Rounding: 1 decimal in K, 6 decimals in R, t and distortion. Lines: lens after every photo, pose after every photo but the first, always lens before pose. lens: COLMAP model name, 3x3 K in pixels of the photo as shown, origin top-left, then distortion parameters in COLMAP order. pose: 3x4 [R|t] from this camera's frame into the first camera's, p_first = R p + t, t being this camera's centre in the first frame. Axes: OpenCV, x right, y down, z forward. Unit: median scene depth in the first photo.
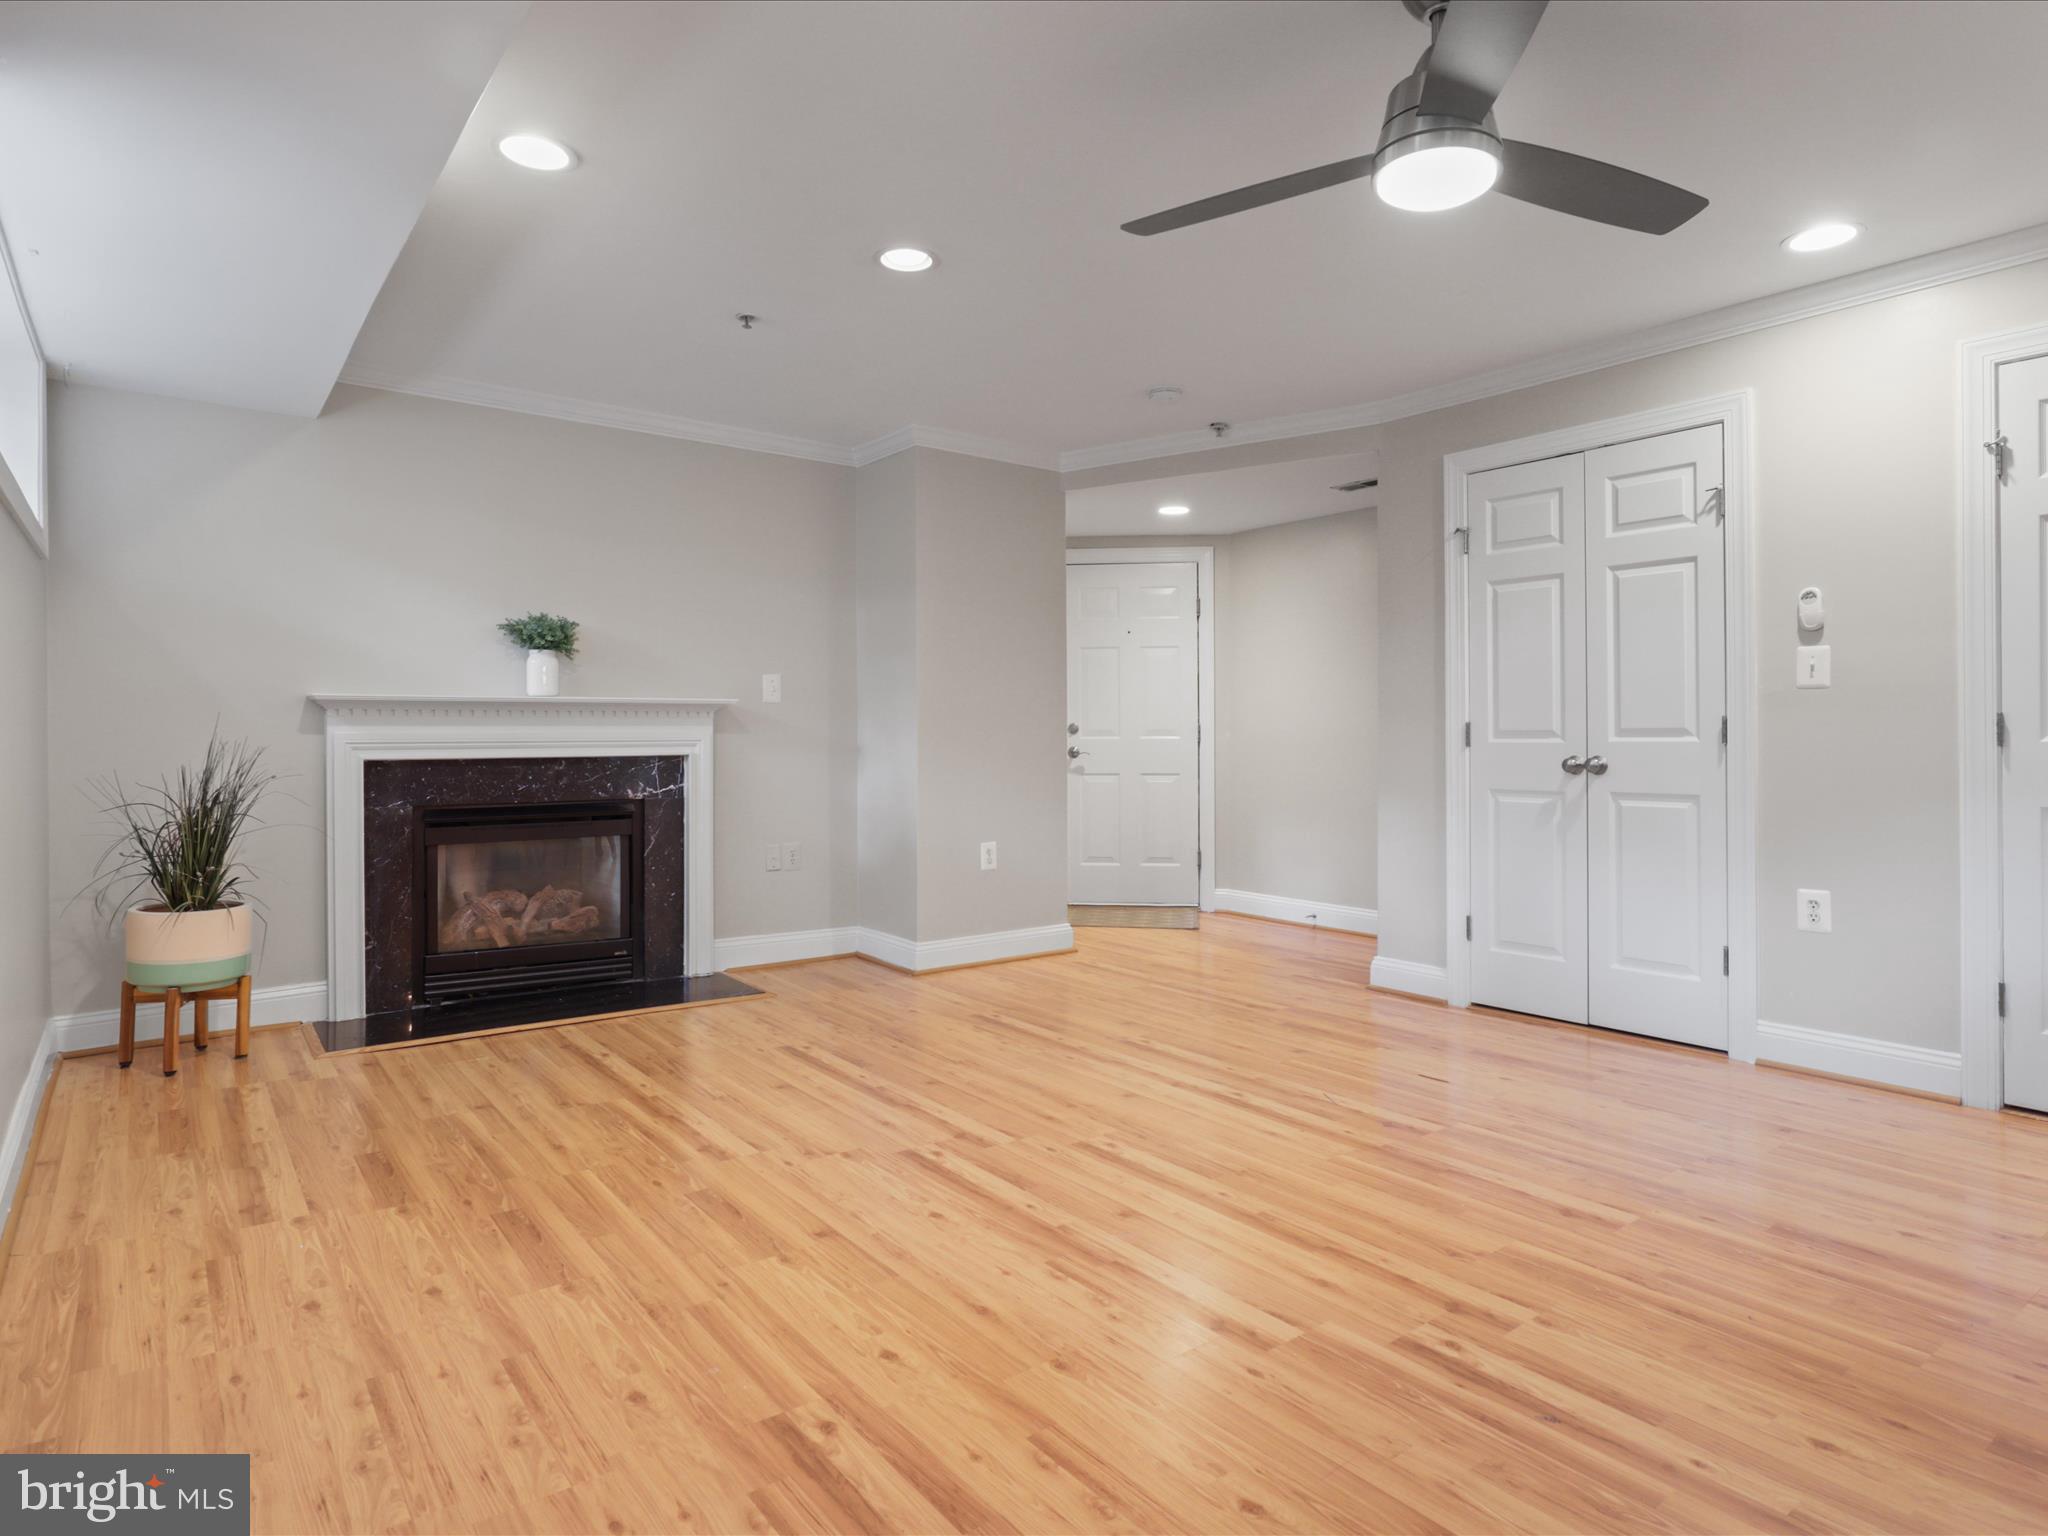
lens RADIAL K [[1173.2, 0, 1029.4], [0, 1173.2, 717.8], [0, 0, 1]] dist [-0.010949, 0.002044]
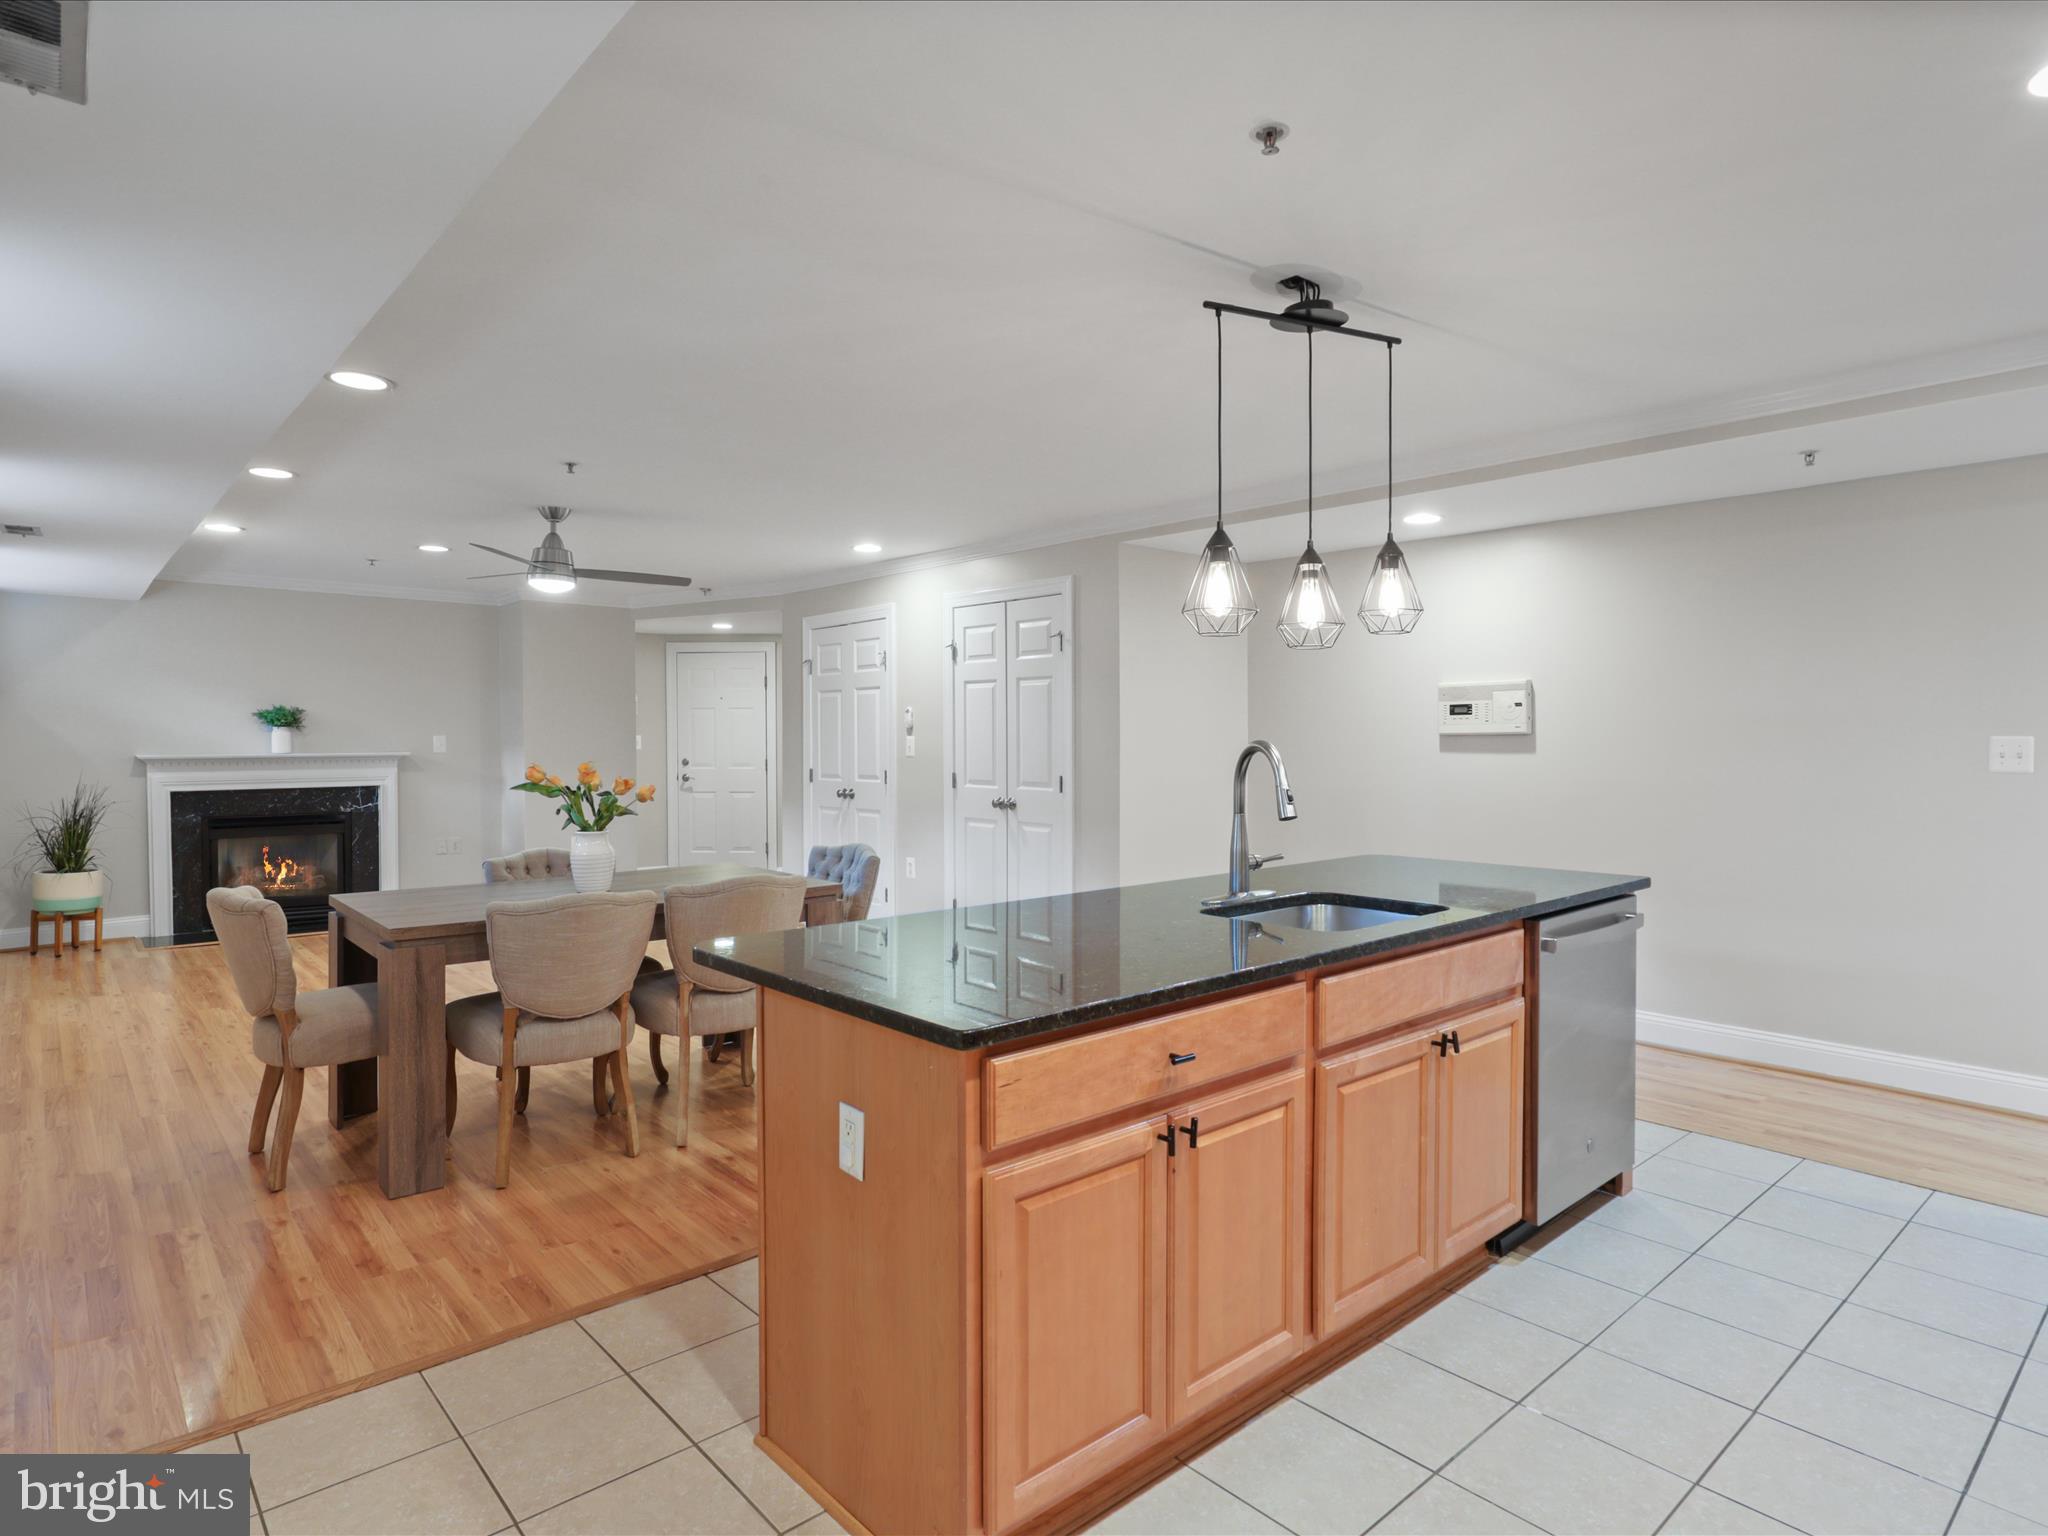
lens RADIAL K [[1149.6, 0, 1023.9], [0, 1149.6, 744.1], [0, 0, 1]] dist [-0.008568, 0.001160]
pose [[0.997651, -0.000052, 0.068505, 0.582836], [-0.001379, 0.999782, 0.020850, -0.071173], [-0.068491, -0.020896, 0.997433, -0.791416]]
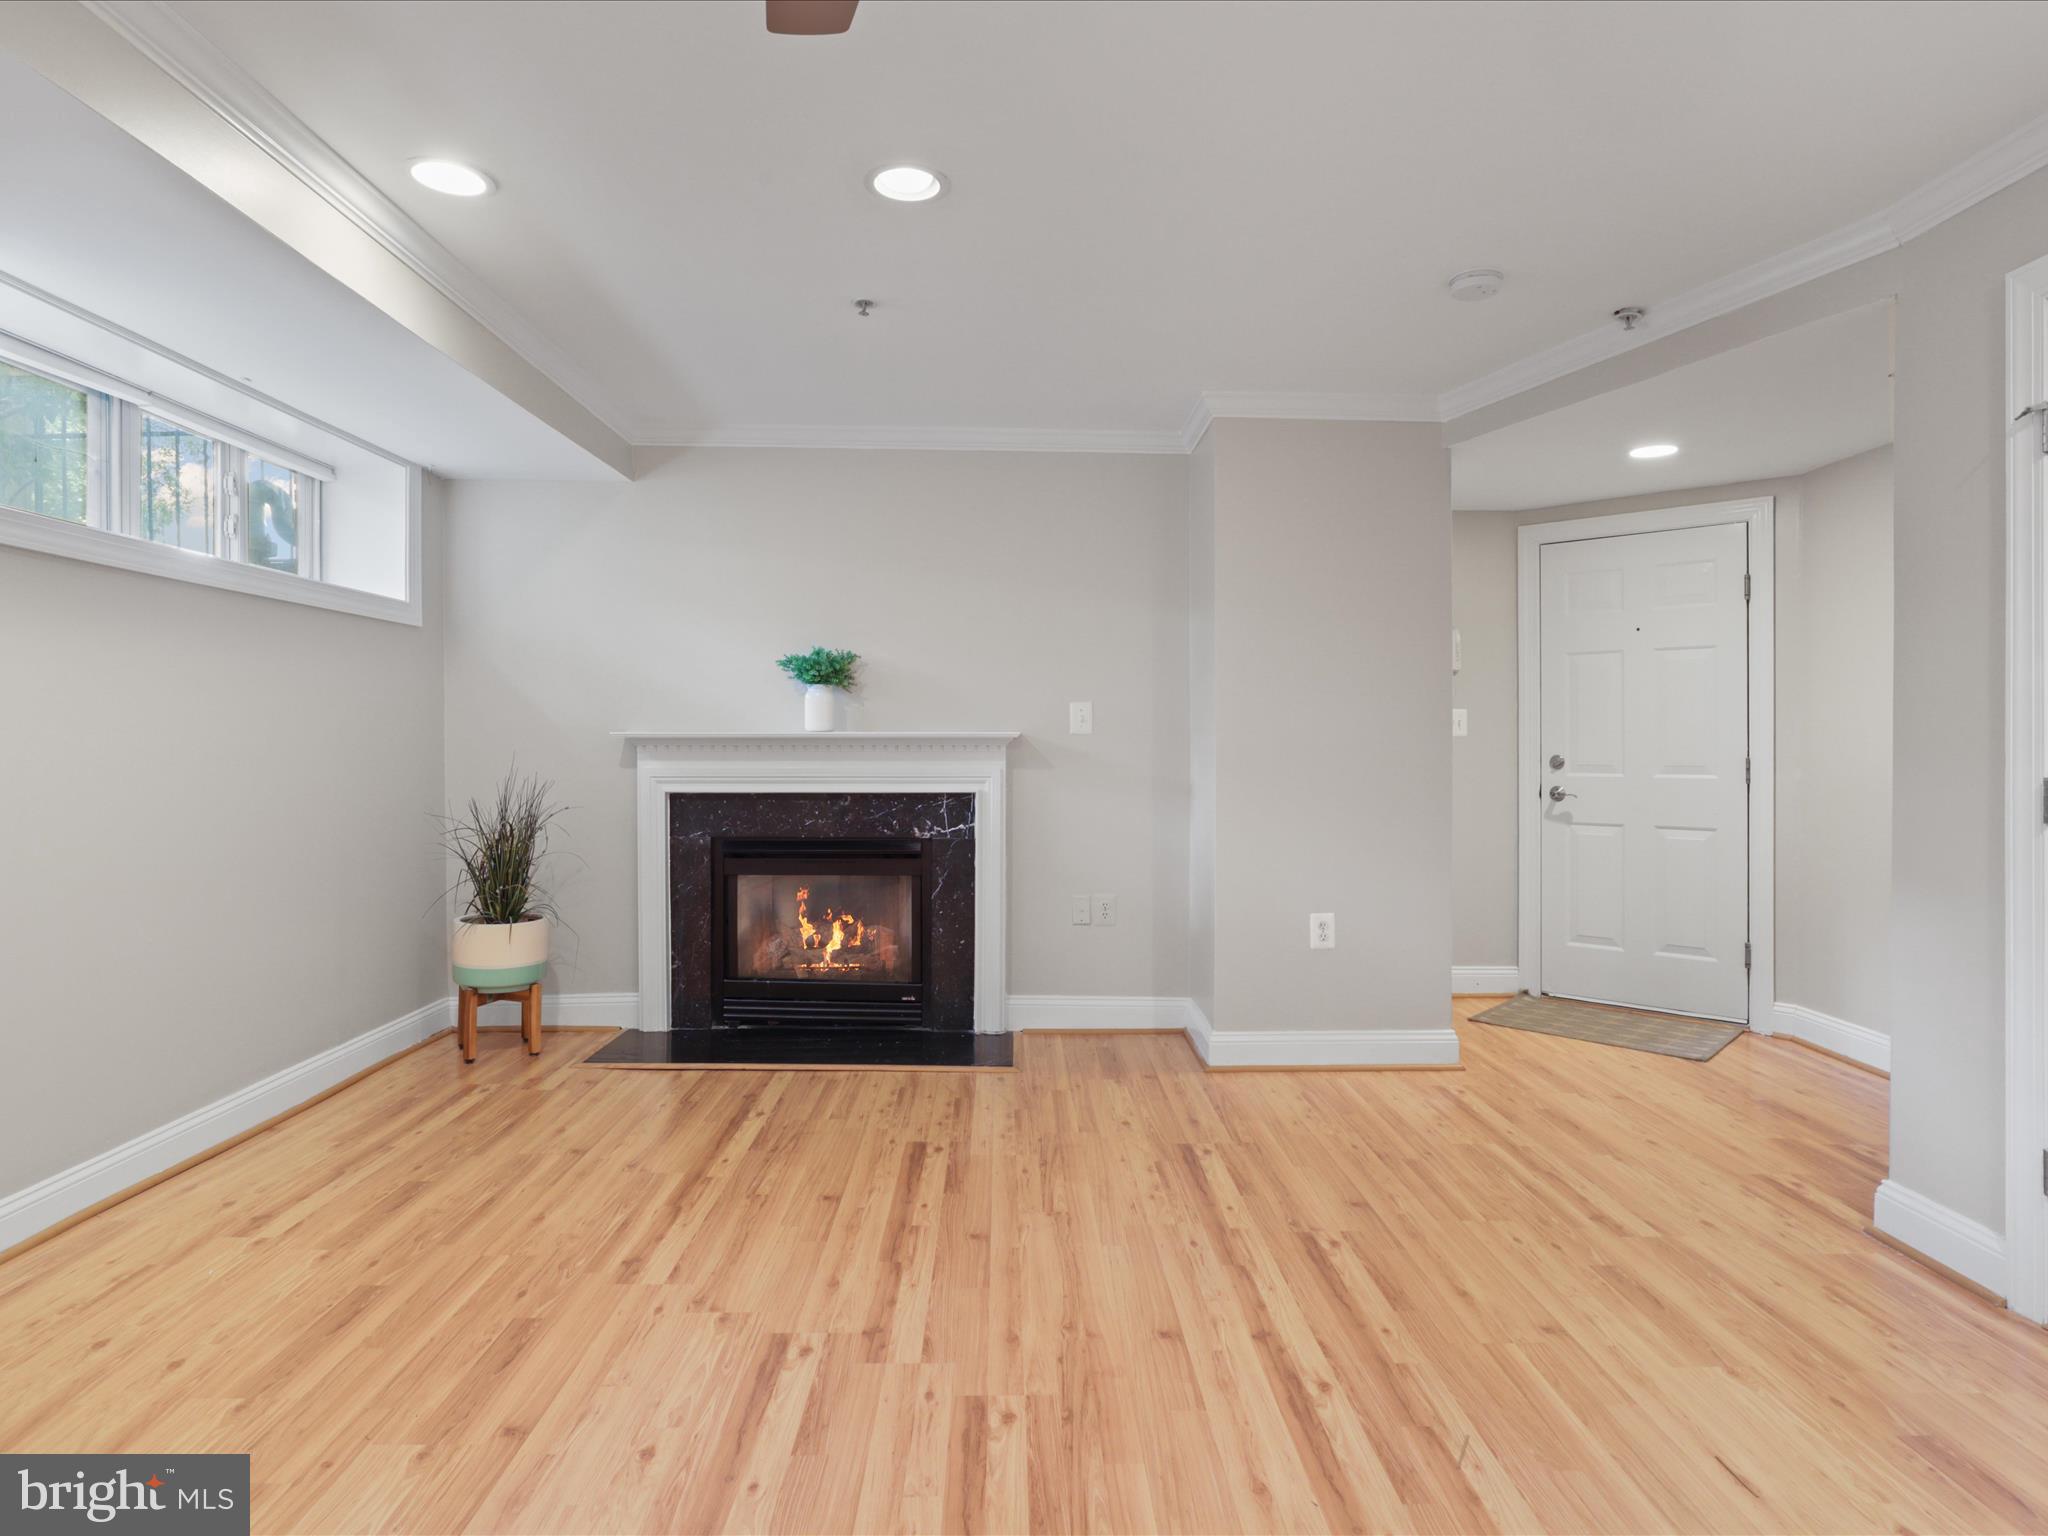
lens RADIAL K [[1159.7, 0, 1021.8], [0, 1159.7, 737.0], [0, 0, 1]] dist [-0.028906, 0.017791]
pose [[0.804833, -0.000444, -0.593501, 0.313651], [0.004003, 0.999981, 0.004681, -0.018089], [0.593488, -0.006143, 0.804819, 0.322993]]
